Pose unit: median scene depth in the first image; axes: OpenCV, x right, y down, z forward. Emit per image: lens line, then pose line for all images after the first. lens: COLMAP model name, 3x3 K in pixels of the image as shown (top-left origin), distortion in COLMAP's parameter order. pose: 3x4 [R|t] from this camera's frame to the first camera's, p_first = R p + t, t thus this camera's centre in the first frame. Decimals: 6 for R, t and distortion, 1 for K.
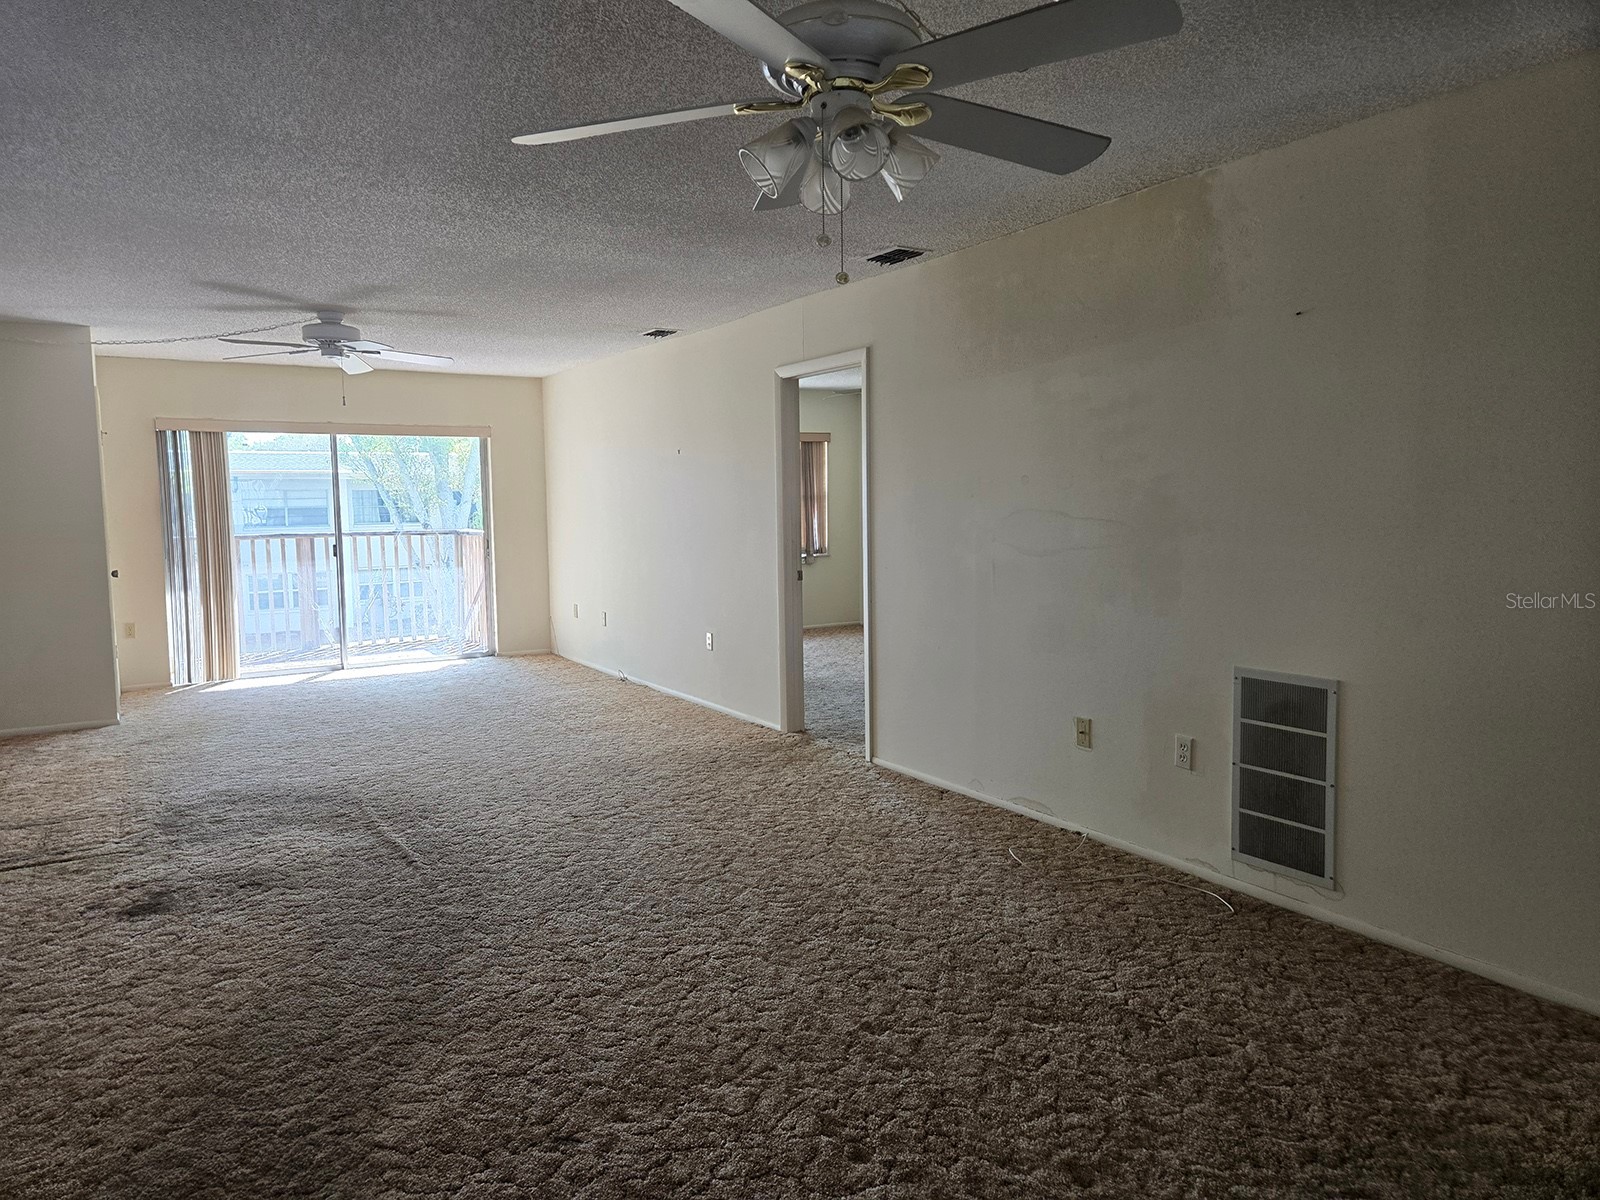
lens RADIAL K [[1066.4, 0, 787.4], [0, 1066.4, 607.9], [0, 0, 1]] dist [0.075819, -0.061289]
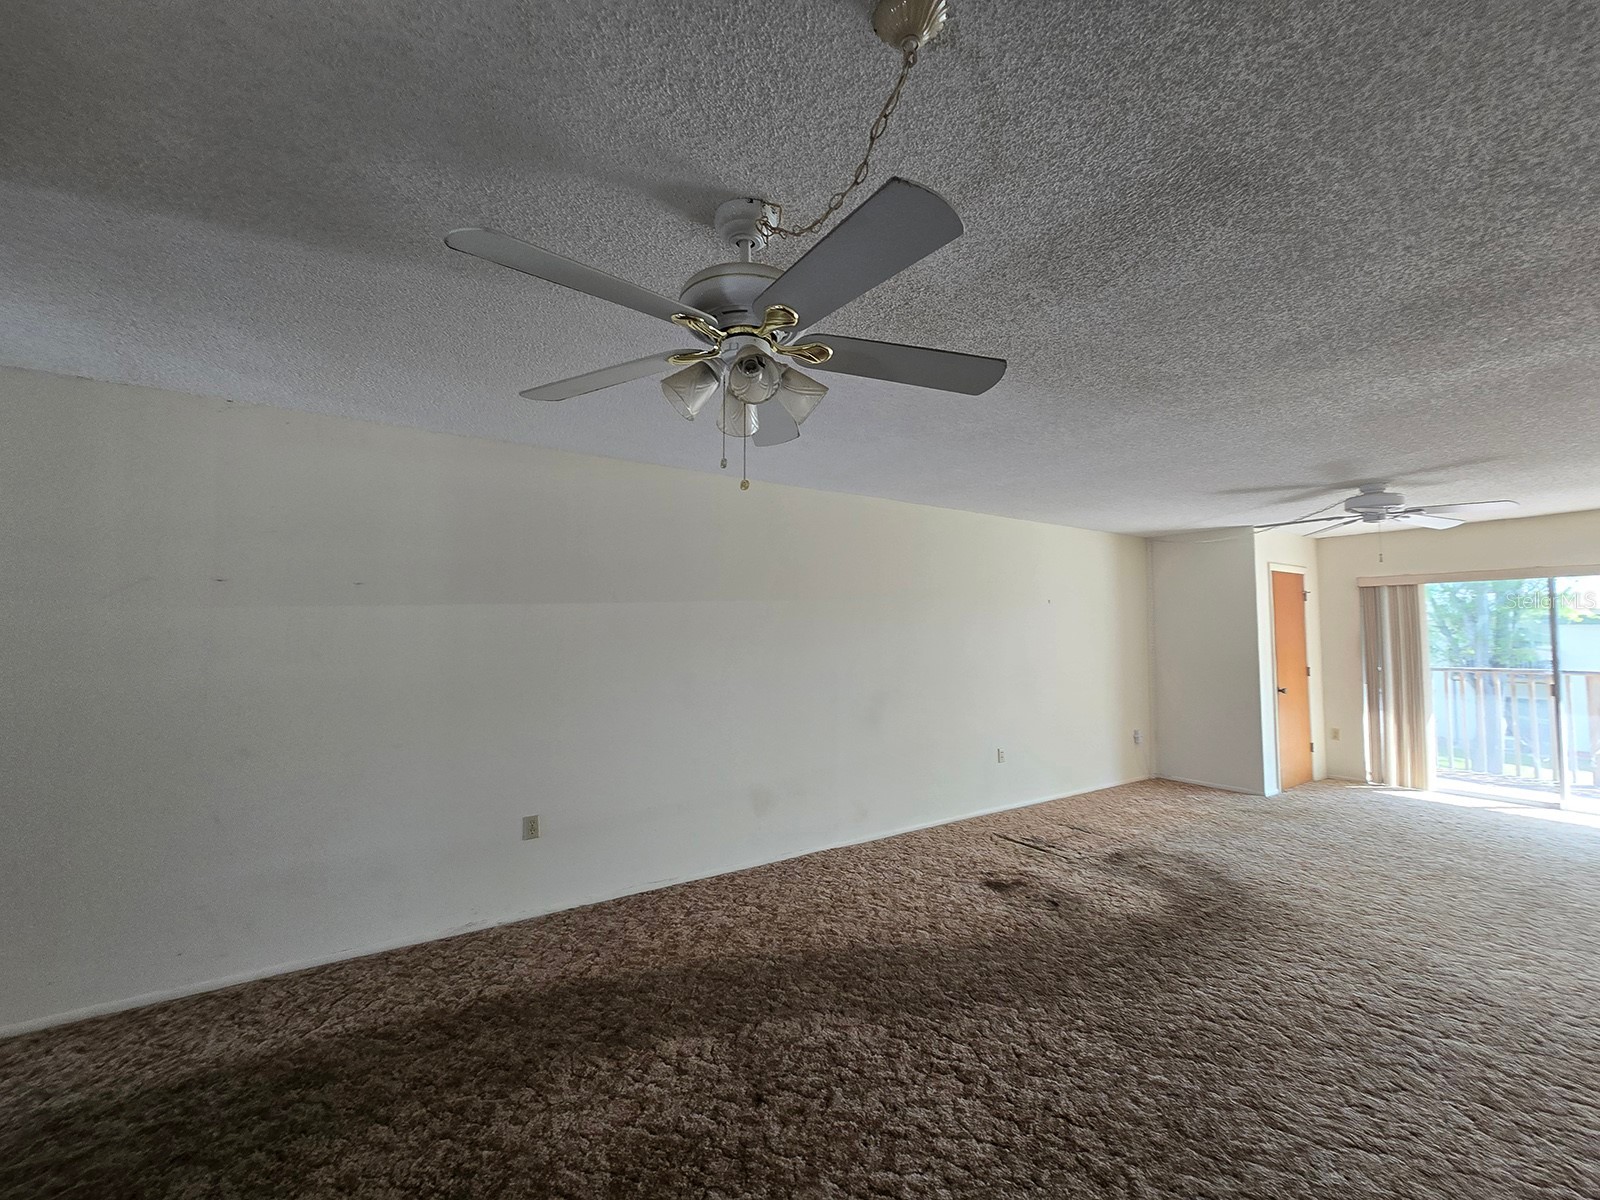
lens RADIAL K [[675.4, 0, 800.0], [0, 675.4, 600.0], [0, 0, 1]] dist [-0.001312, 0.000194]
pose [[0.029417, -0.034625, -0.998967, 0.387440], [-0.102872, 0.993988, -0.037481, -0.078236], [0.994259, 0.103869, 0.025678, 0.515632]]
